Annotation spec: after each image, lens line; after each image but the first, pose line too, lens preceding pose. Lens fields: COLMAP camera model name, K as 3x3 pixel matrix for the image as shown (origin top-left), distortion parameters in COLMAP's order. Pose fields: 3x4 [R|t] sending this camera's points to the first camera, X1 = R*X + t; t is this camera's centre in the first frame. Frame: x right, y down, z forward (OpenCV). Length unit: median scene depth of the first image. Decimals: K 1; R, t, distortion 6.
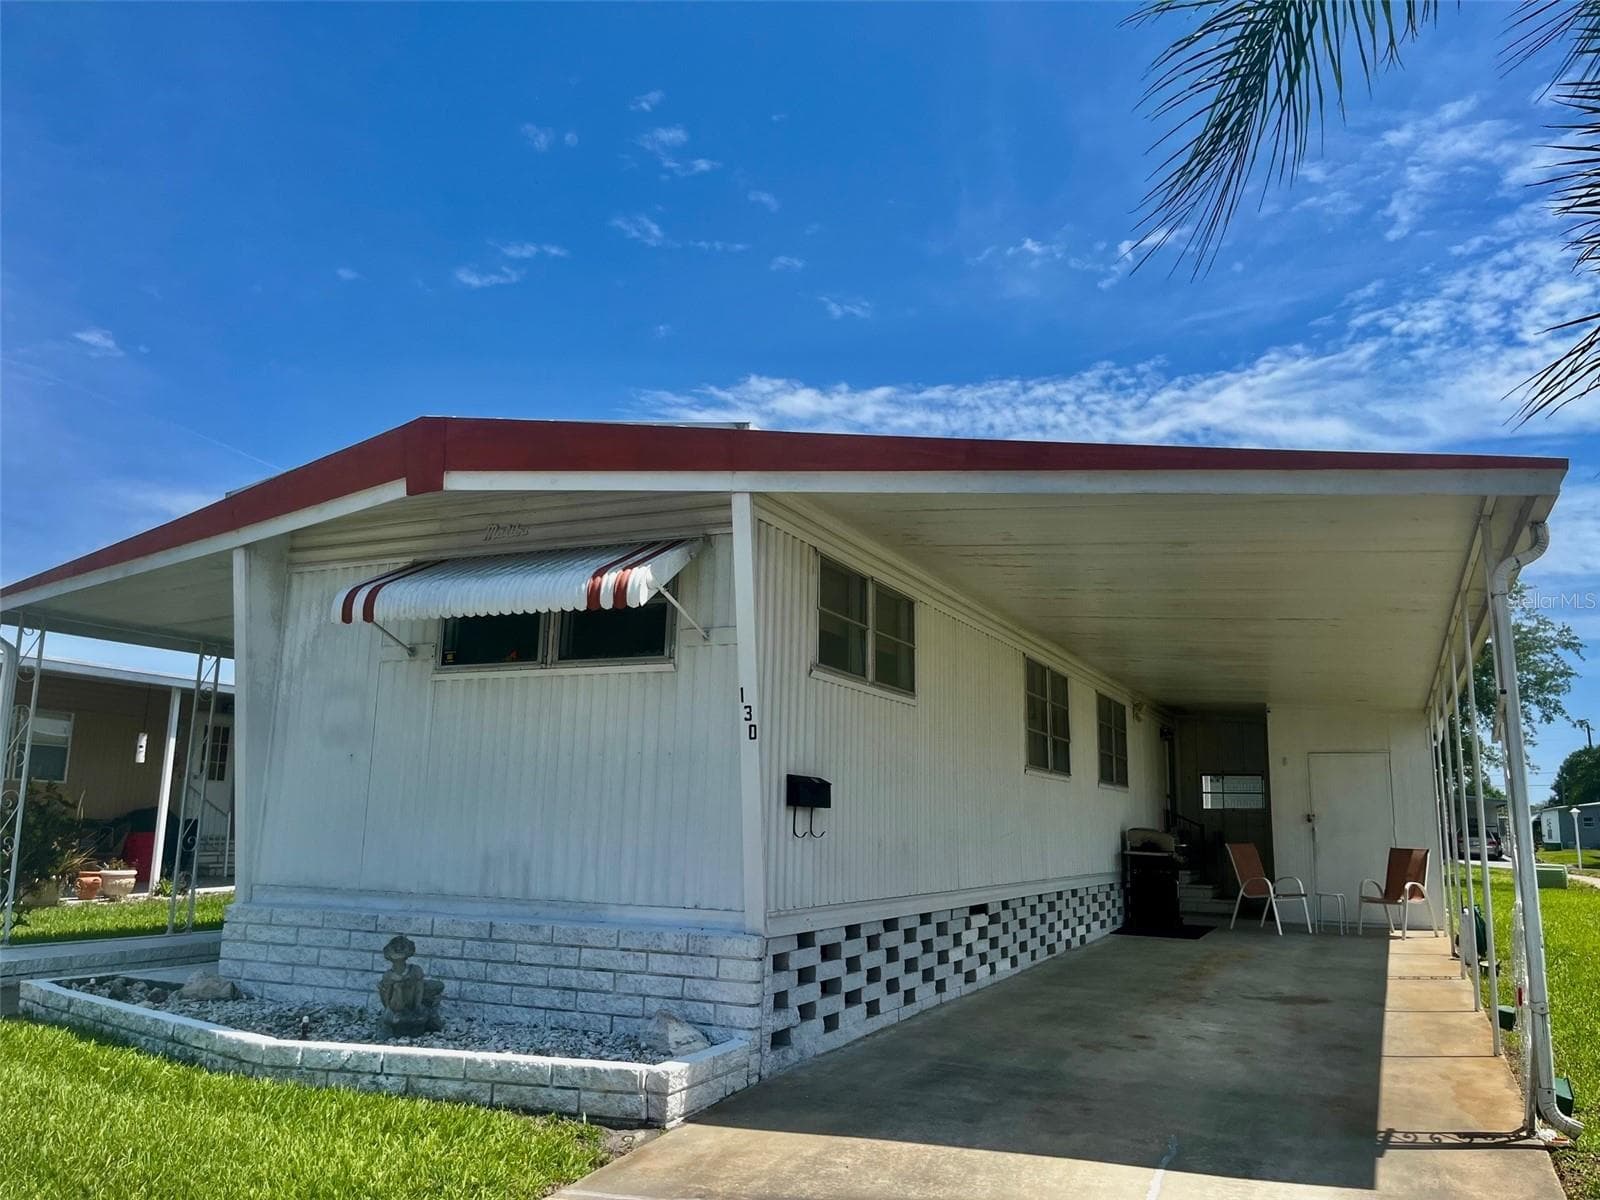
lens RADIAL K [[1228.0, 0, 801.9], [0, 1228.0, 608.7], [0, 0, 1]] dist [0.058299, -0.080792]
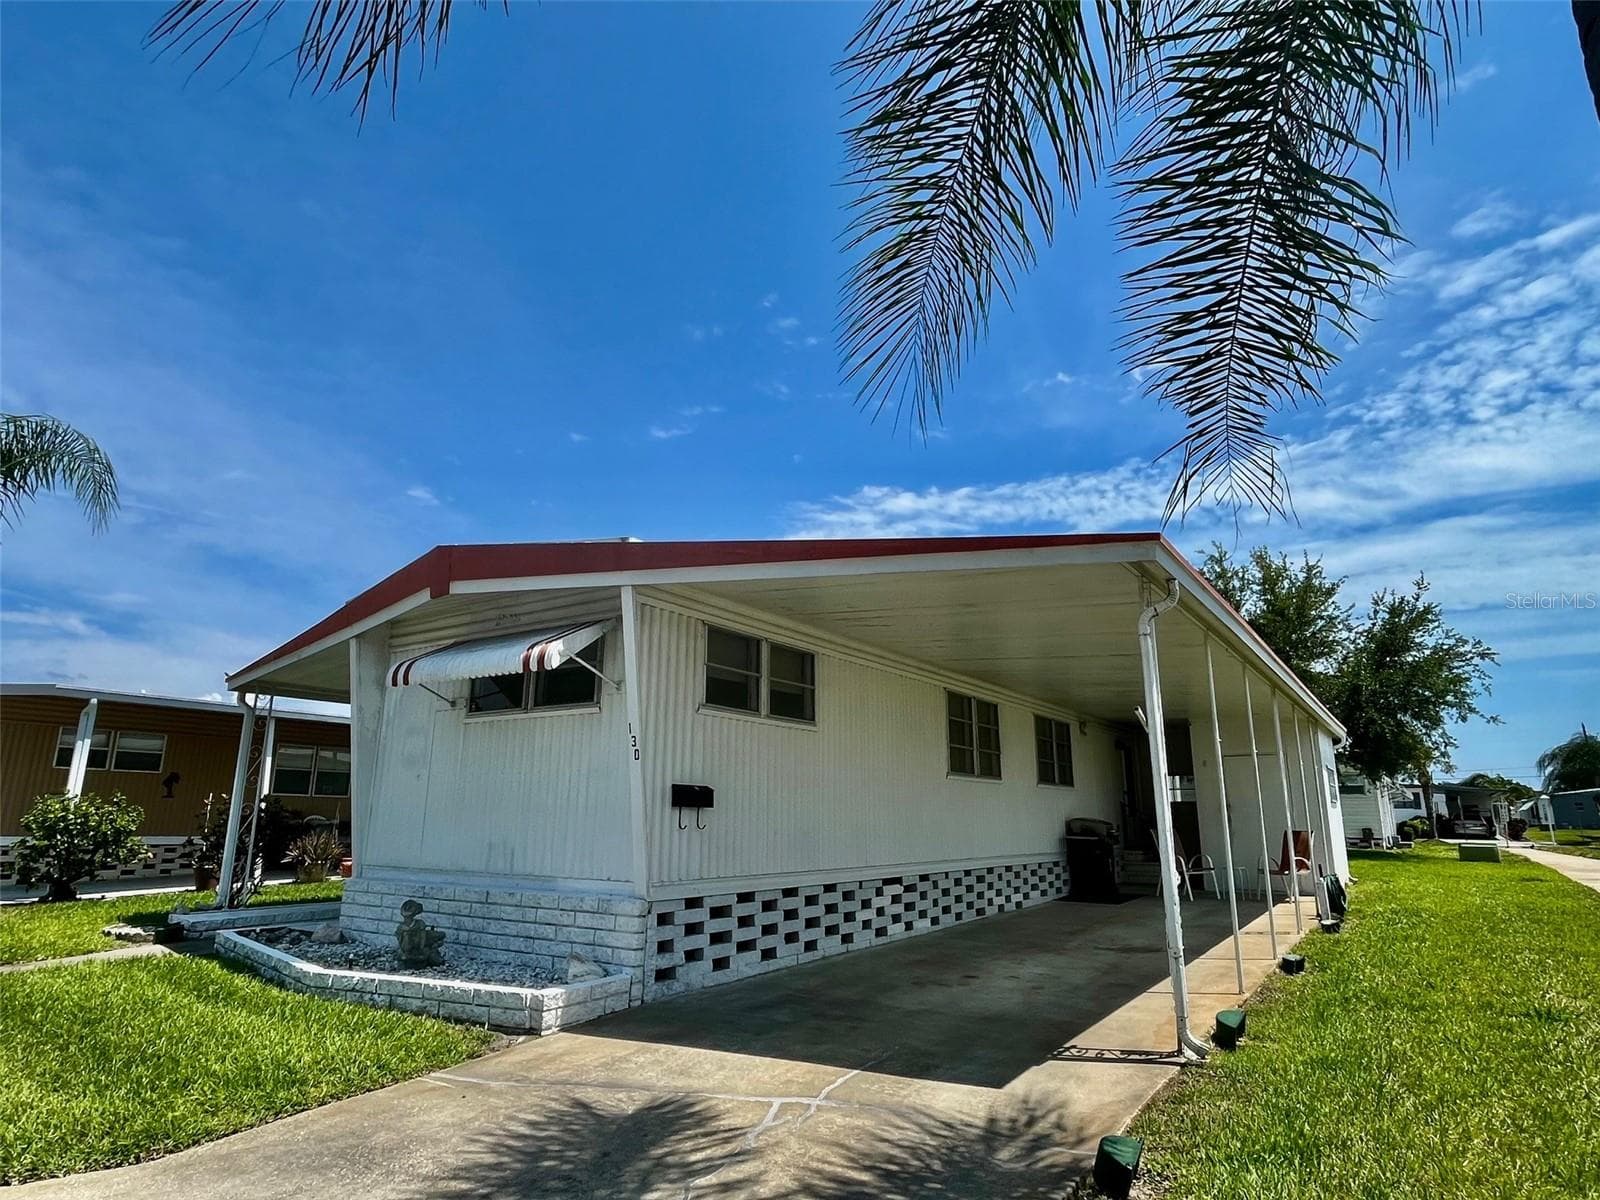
lens RADIAL K [[914.8, 0, 800.0], [0, 914.8, 600.0], [0, 0, 1]] dist [0.001881, -0.000850]
pose [[0.988084, -0.049196, -0.145841, 0.174460], [0.039908, 0.997025, -0.065945, 0.000005], [0.148652, 0.059339, 0.987108, -0.014424]]
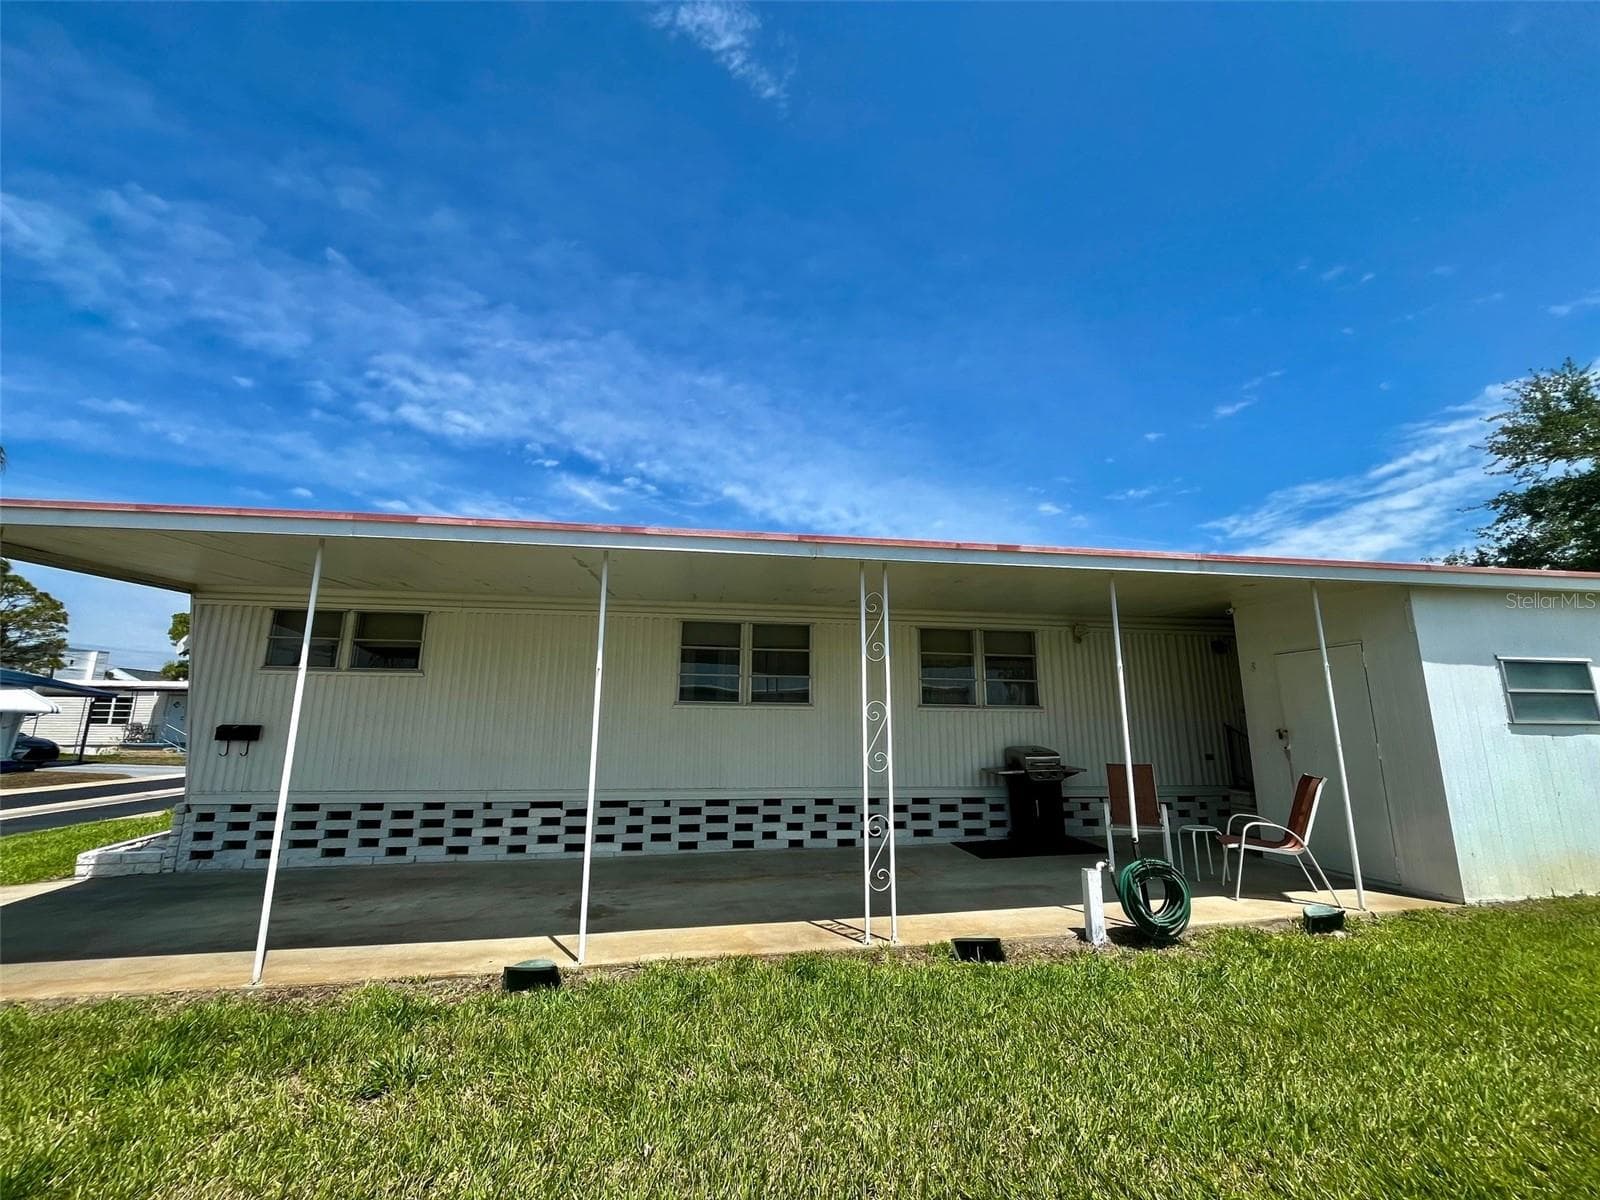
lens RADIAL K [[585.1, 0, 797.5], [0, 585.1, 607.5], [0, 0, 1]] dist [-0.002421, -0.000137]
pose [[0.537803, -0.165651, -0.826636, 0.784551], [0.148632, 0.983778, -0.100442, 0.108142], [0.829865, -0.068847, 0.553700, 0.749014]]
